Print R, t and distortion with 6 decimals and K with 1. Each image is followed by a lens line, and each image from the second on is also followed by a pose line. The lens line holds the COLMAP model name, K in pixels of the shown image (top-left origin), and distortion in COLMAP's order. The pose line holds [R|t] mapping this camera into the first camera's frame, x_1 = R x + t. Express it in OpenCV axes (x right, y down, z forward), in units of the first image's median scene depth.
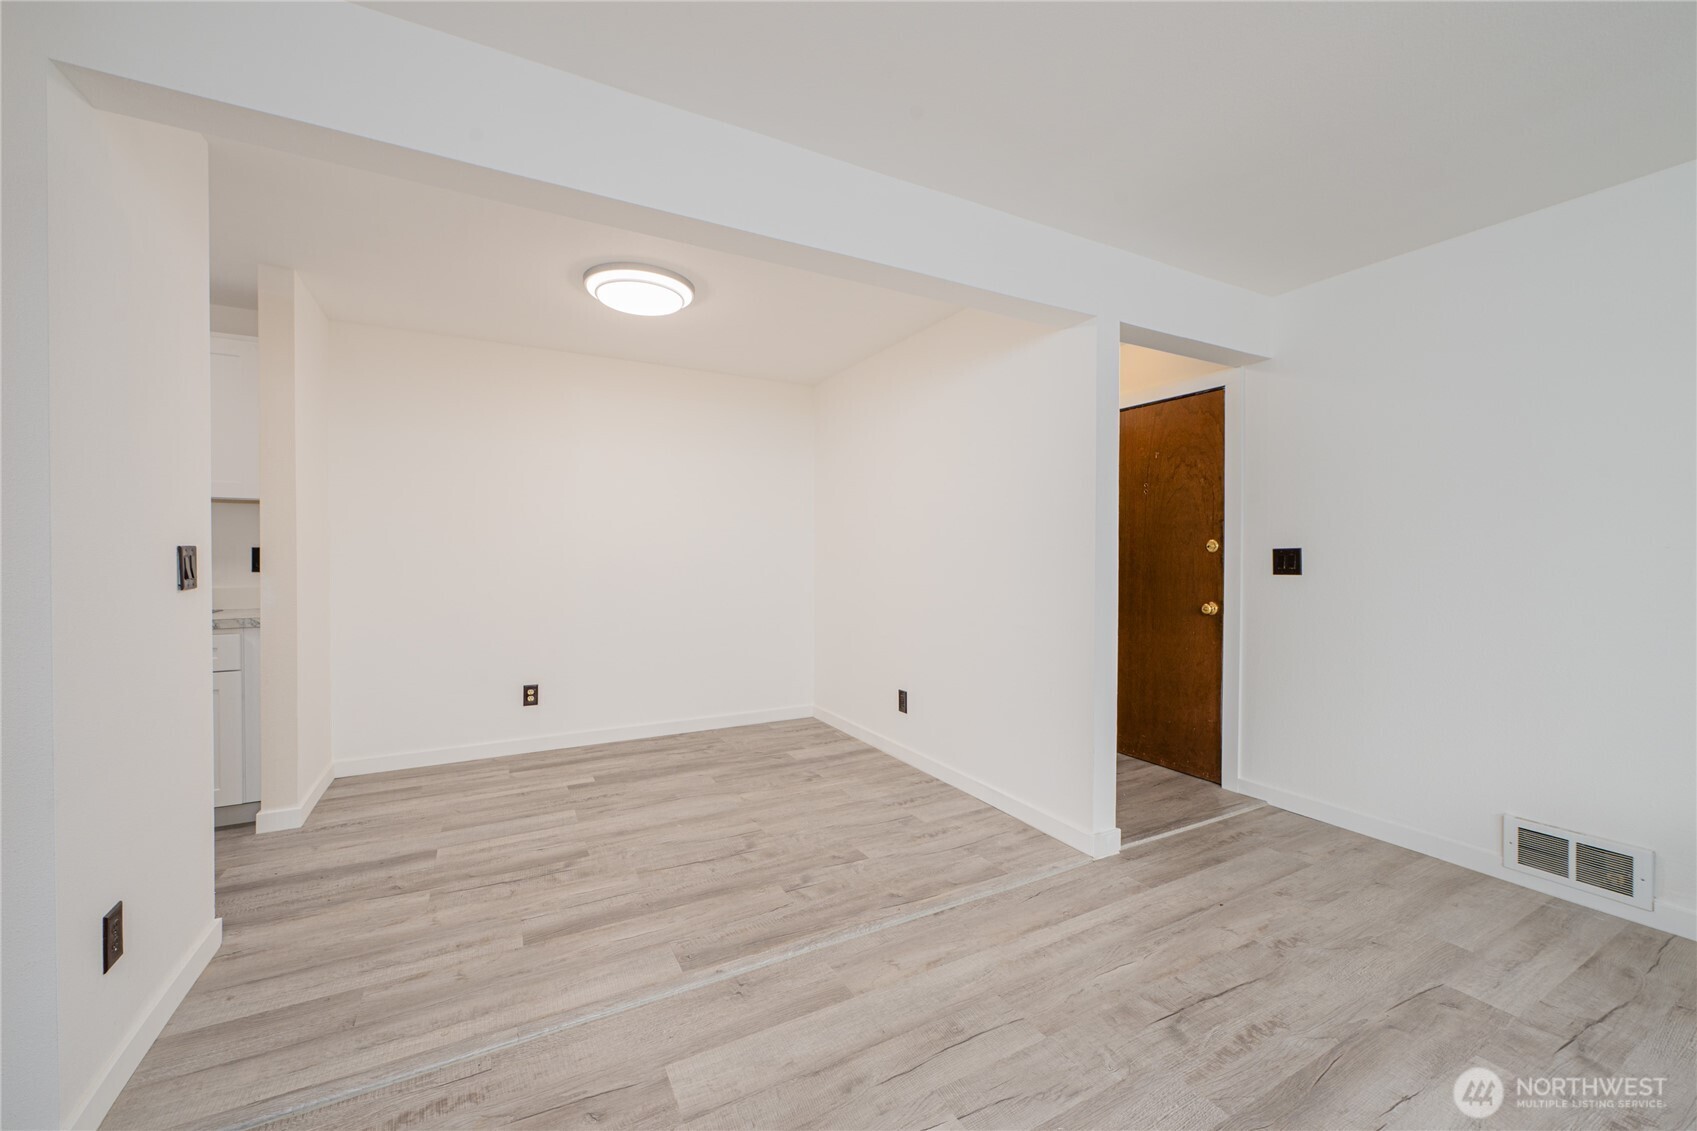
lens RADIAL K [[661.5, 0, 845.7], [0, 661.5, 559.6], [0, 0, 1]] dist [-0.002245, -0.000738]
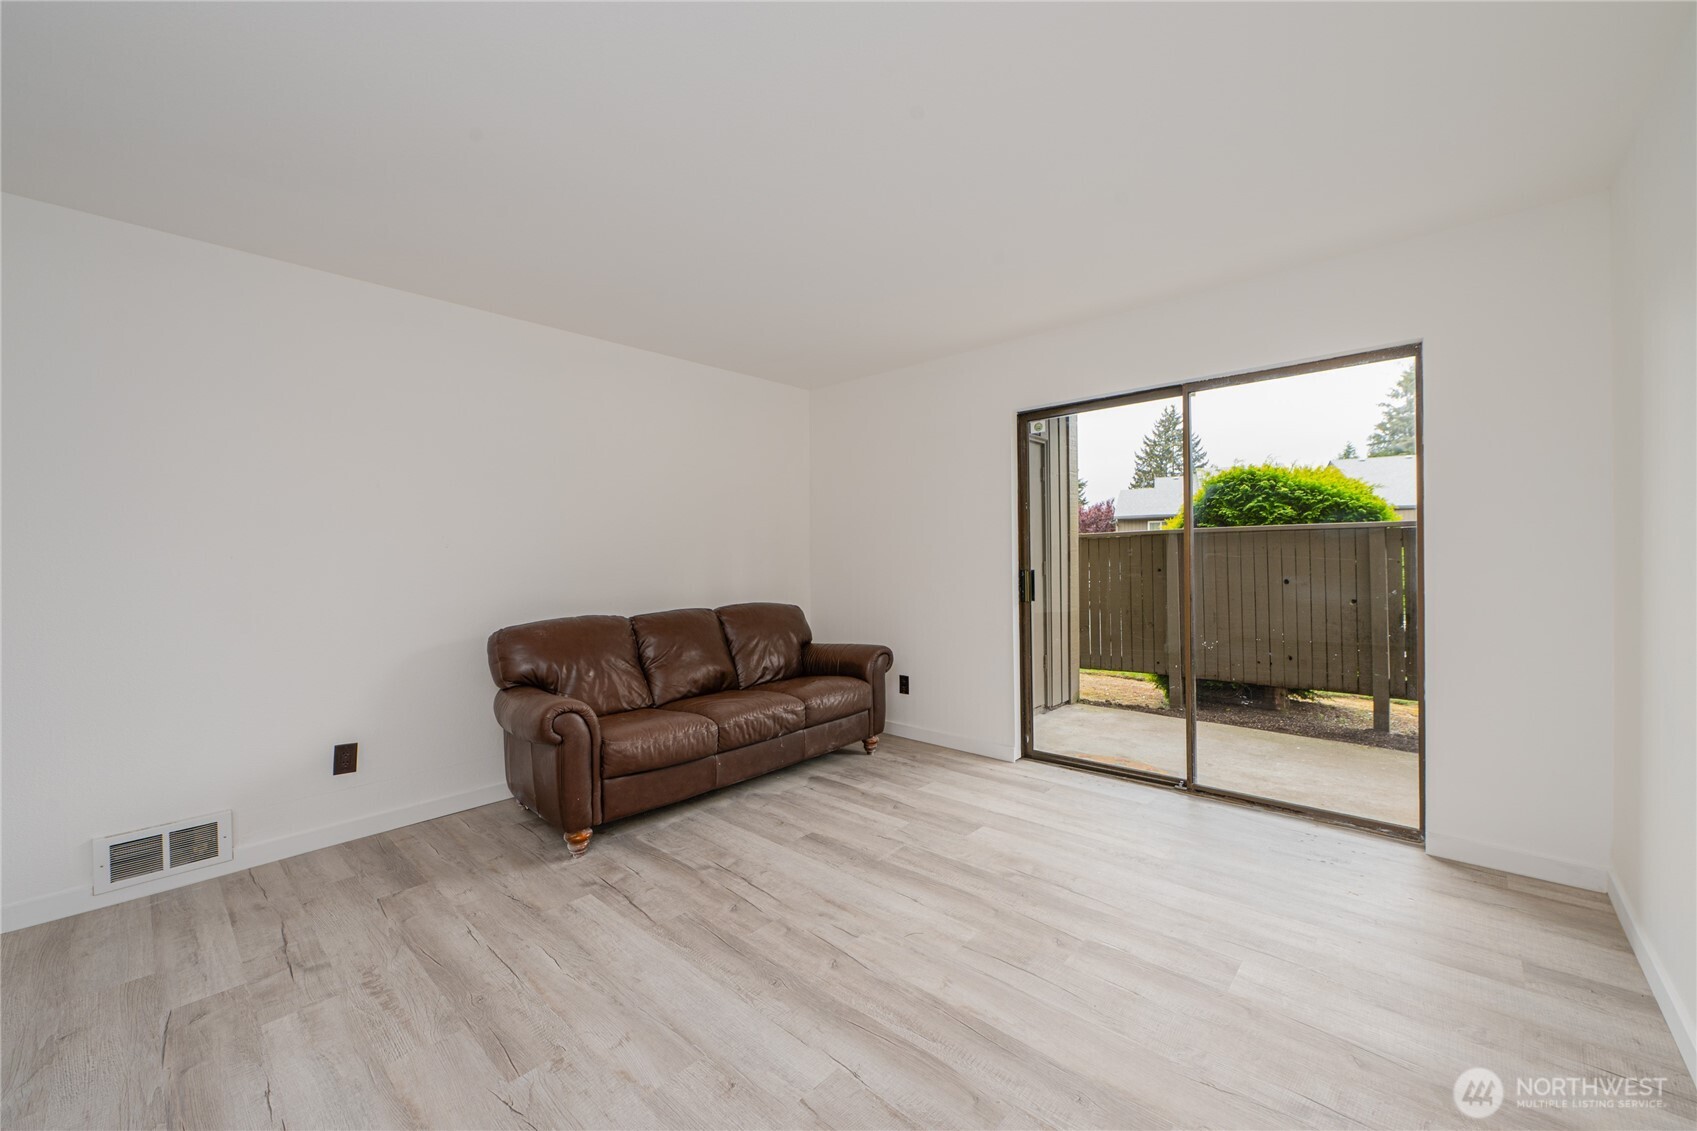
lens RADIAL K [[661.5, 0, 845.7], [0, 661.5, 559.6], [0, 0, 1]] dist [-0.002245, -0.000738]
pose [[-0.330431, -0.003956, 0.943822, -0.240689], [0.021365, 0.999704, 0.011670, -0.004905], [-0.943588, 0.024021, -0.330248, 0.270550]]
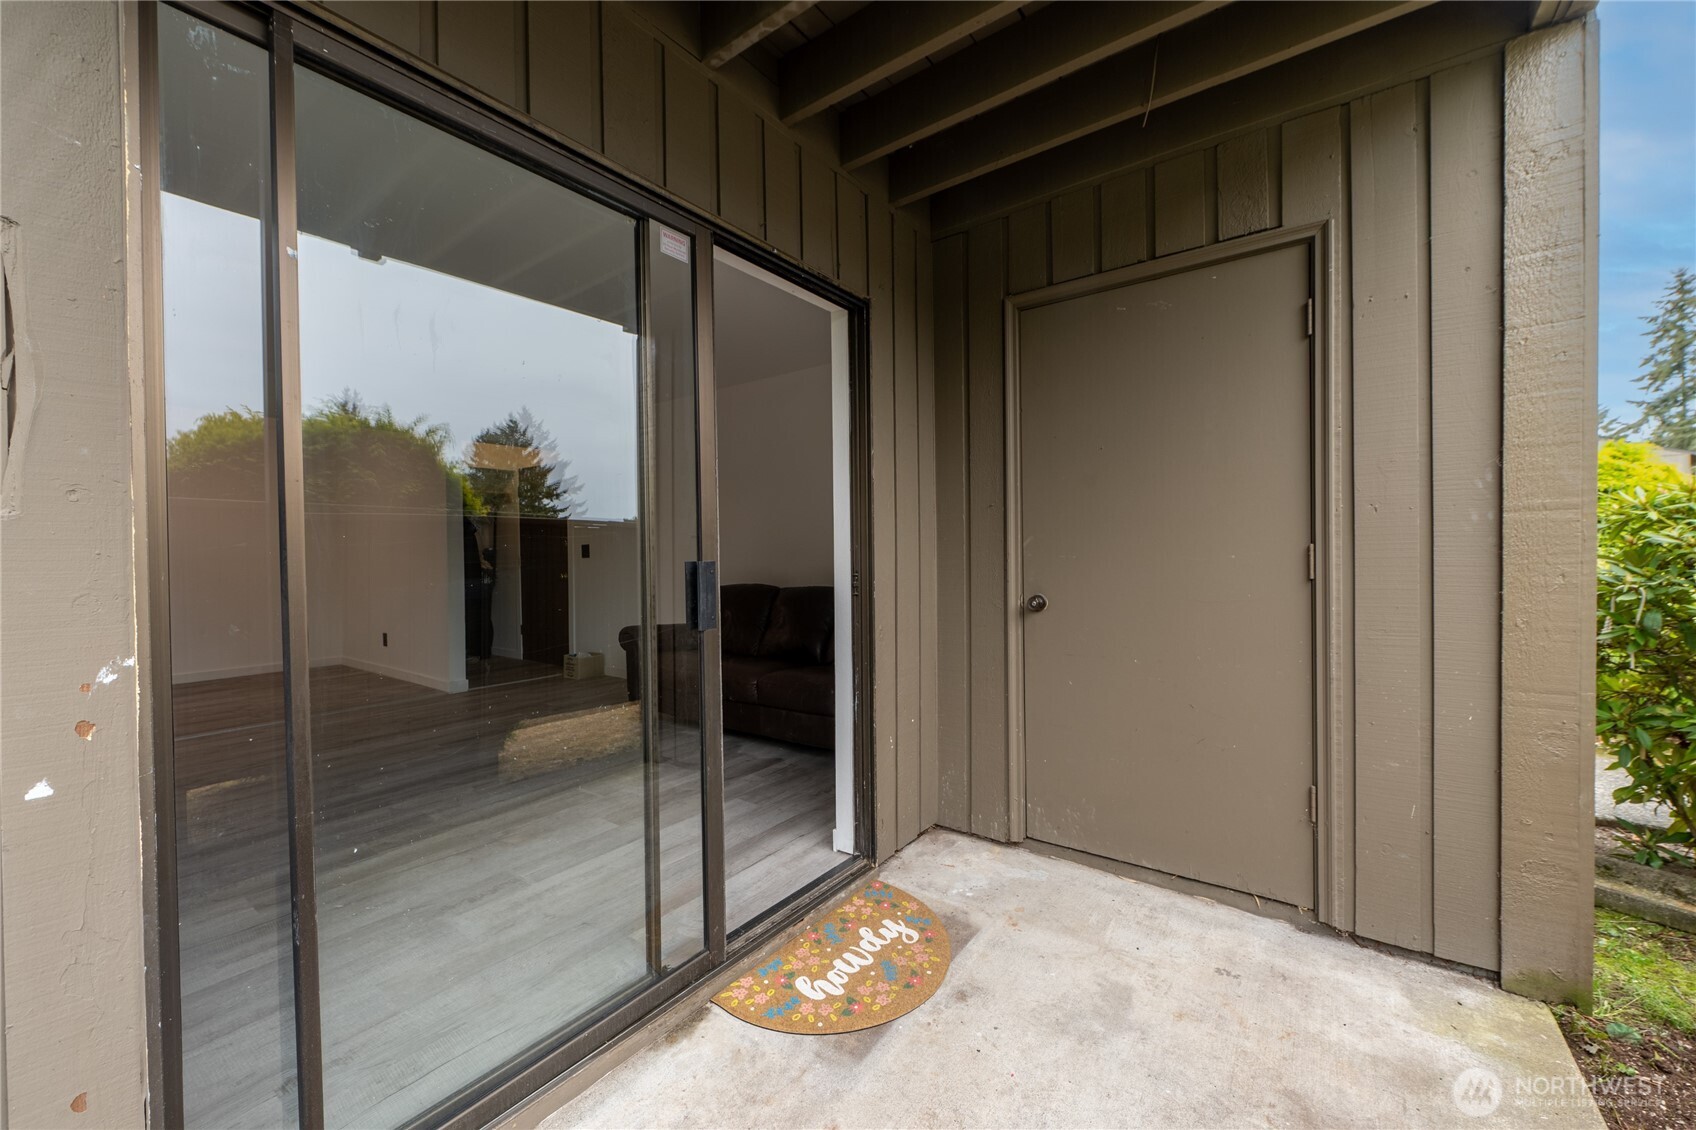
lens RADIAL K [[659.2, 0, 848.0], [0, 659.2, 558.9], [0, 0, 1]] dist [-0.002796, -0.000500]
pose [[0.905769, -0.018686, 0.423359, 0.665518], [0.019054, 0.999813, 0.003364, 0.043828], [-0.423343, 0.005019, 0.905956, -1.483193]]
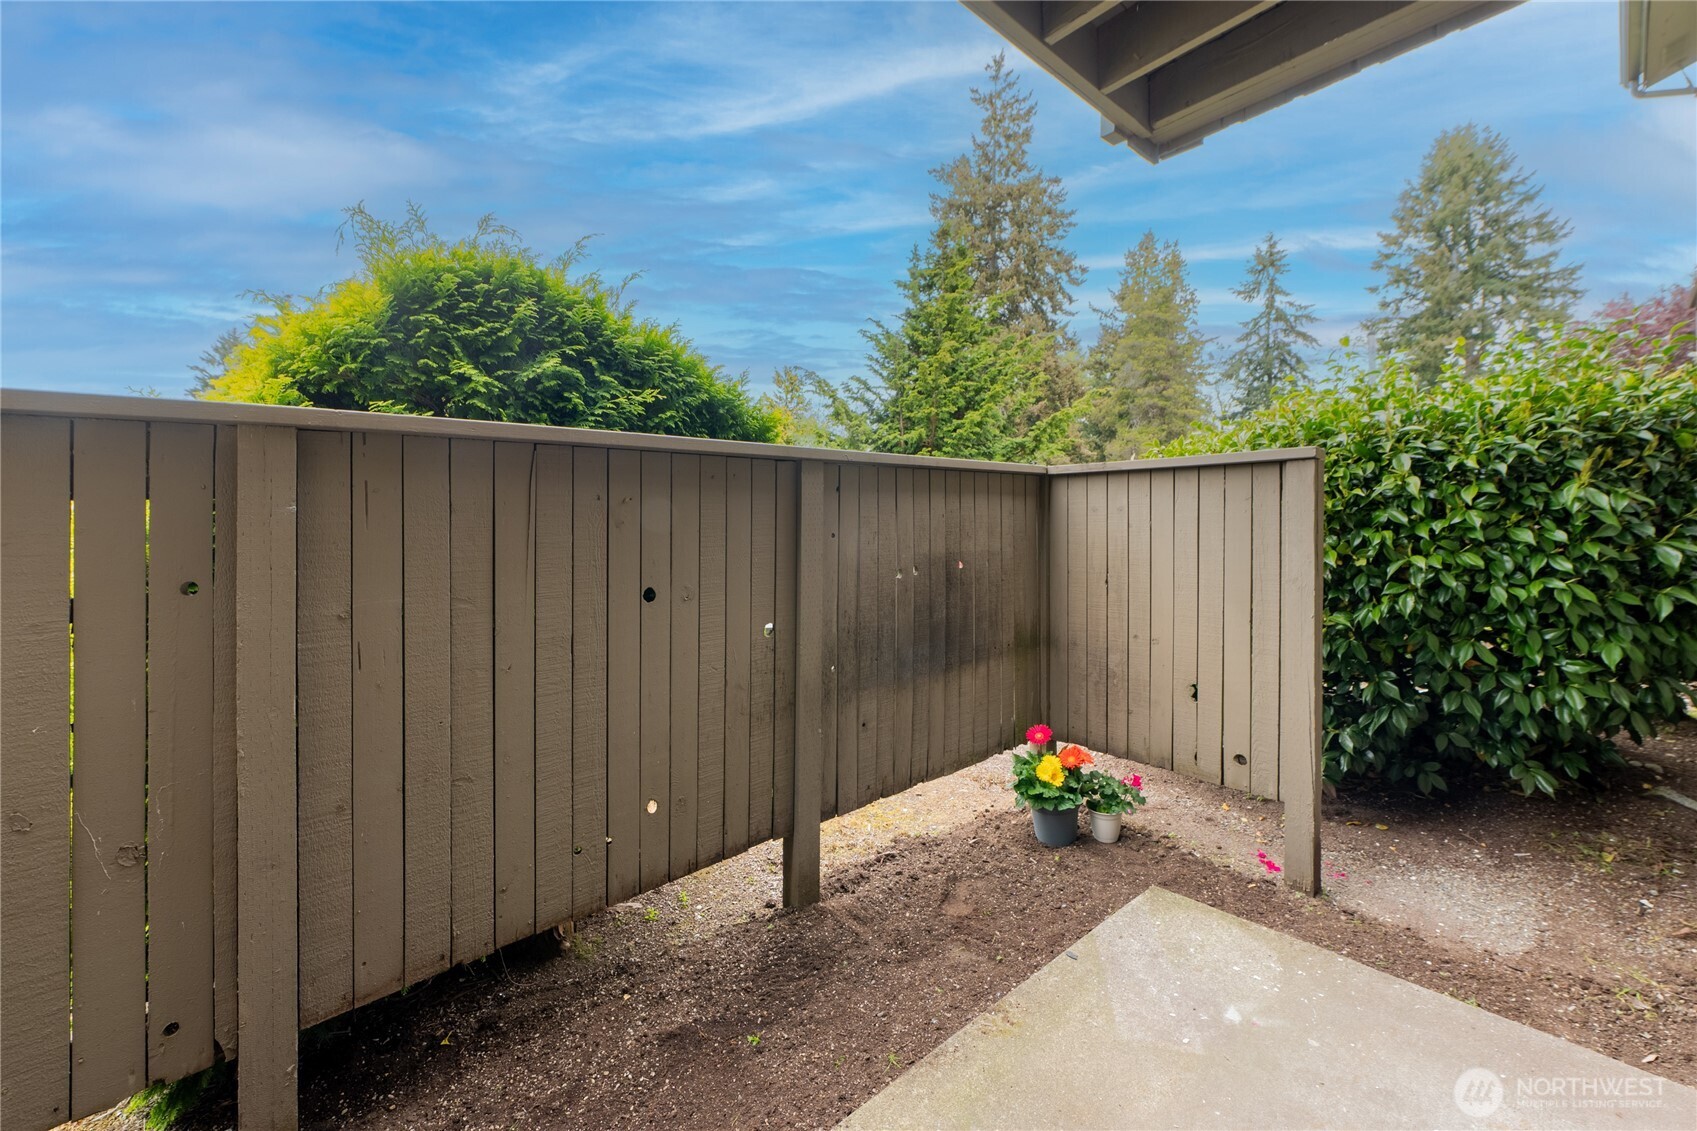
lens RADIAL K [[677.4, 0, 858.0], [0, 677.4, 514.7], [0, 0, 1]] dist [-0.001194, -0.000646]
pose [[-0.974106, 0.004660, -0.226043, 1.190655], [0.005302, 0.999983, -0.002230, 0.031378], [0.226028, -0.003370, -0.974115, -0.911599]]
